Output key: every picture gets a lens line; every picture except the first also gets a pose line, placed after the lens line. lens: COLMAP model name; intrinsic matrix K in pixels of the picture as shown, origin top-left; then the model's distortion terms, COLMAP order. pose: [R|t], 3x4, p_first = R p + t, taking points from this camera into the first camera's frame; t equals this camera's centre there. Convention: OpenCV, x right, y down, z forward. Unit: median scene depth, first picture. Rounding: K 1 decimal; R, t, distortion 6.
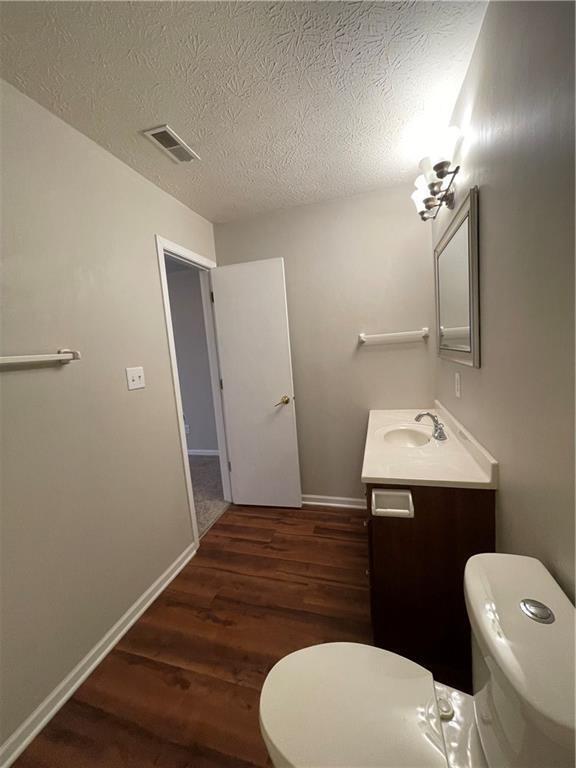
lens RADIAL K [[308.9, 0, 288.0], [0, 308.9, 384.0], [0, 0, 1]] dist [-0.000126, 0.000032]
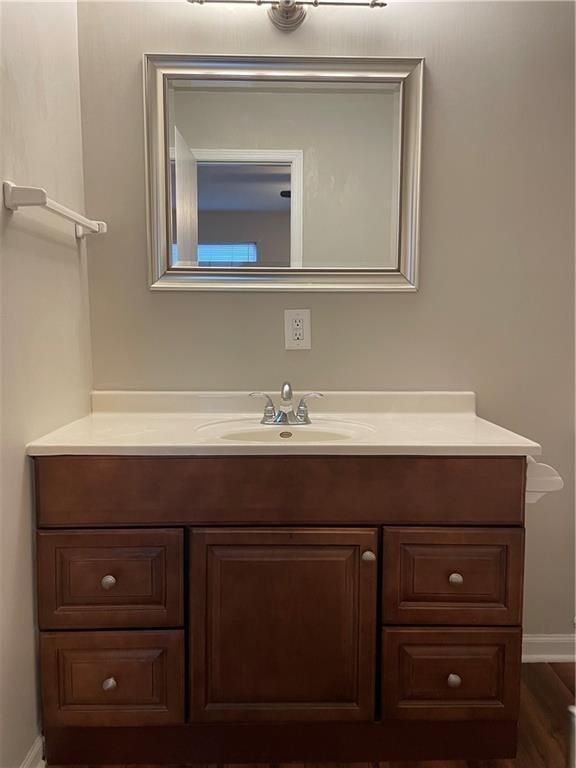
lens RADIAL K [[587.6, 0, 288.8], [0, 587.6, 374.4], [0, 0, 1]] dist [0.049745, -0.003147]
pose [[-0.301164, -0.005823, 0.953555, -0.451556], [0.126595, 0.990886, 0.046034, 0.029050], [-0.945132, 0.134579, -0.297682, 1.141333]]
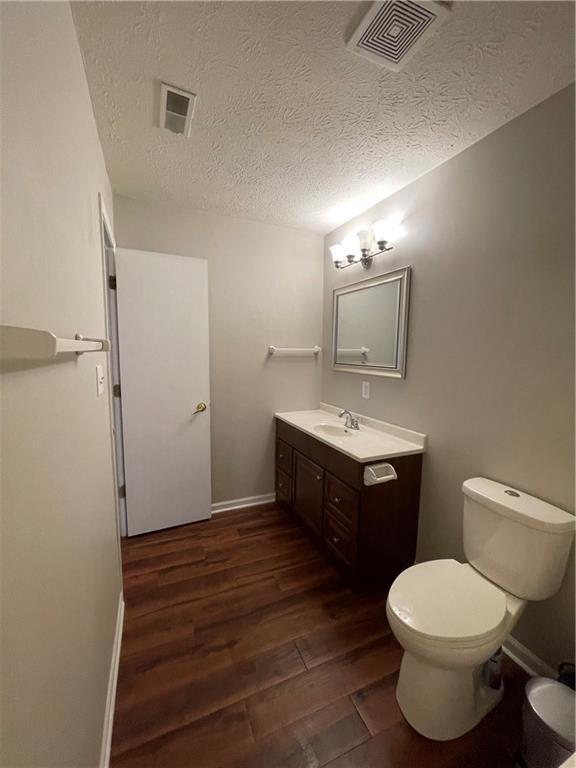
lens RADIAL K [[308.9, 0, 288.0], [0, 308.9, 384.0], [0, 0, 1]] dist [-0.000126, 0.000032]
pose [[0.755775, 0.015887, 0.654638, -0.550799], [0.004957, 0.999538, -0.029980, 0.013148], [-0.654812, 0.025903, 0.755348, 0.128406]]
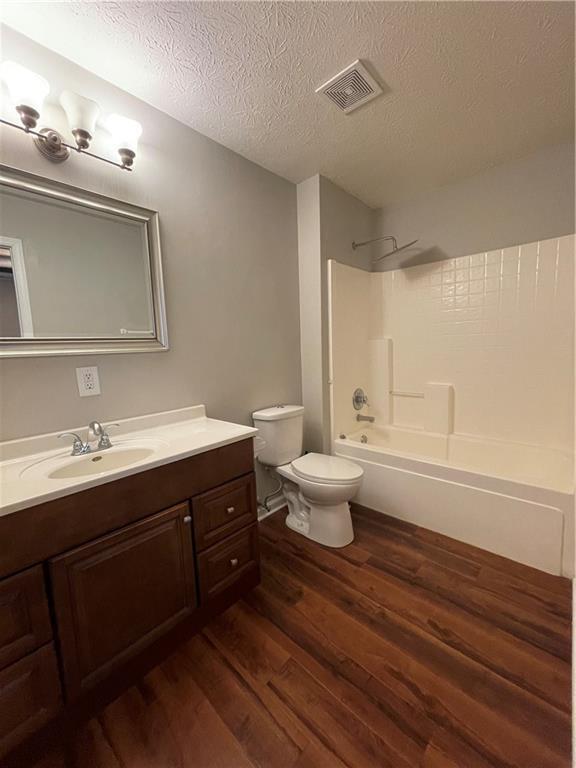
lens RADIAL K [[308.9, 0, 288.0], [0, 308.9, 384.0], [0, 0, 1]] dist [-0.000126, 0.000032]
pose [[-0.895892, 0.051876, 0.441234, -0.258721], [0.149530, 0.970425, 0.189516, -0.057120], [-0.418353, 0.235763, -0.877153, 1.261199]]
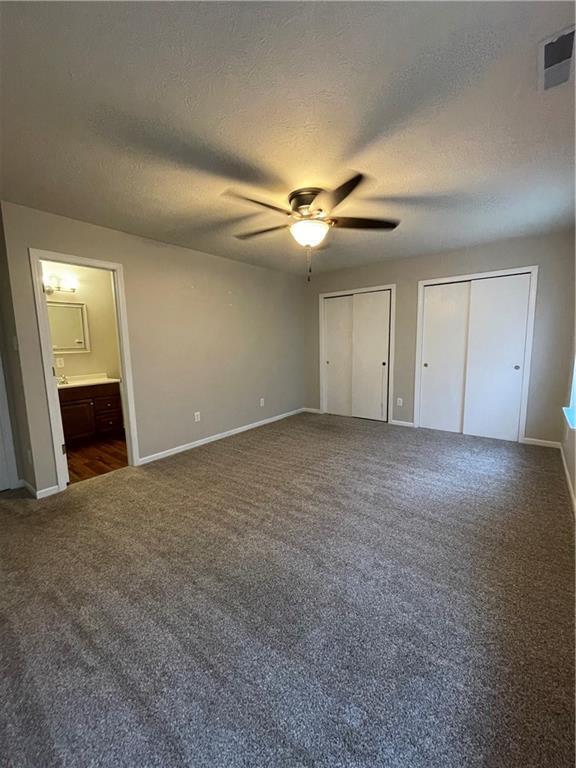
lens RADIAL K [[308.9, 0, 288.0], [0, 308.9, 384.0], [0, 0, 1]] dist [-0.000126, 0.000032]
pose [[-0.925982, 0.042462, 0.375172, -1.819607], [0.129885, 0.968835, 0.210922, -0.100482], [-0.354523, 0.244039, -0.902640, 2.255356]]
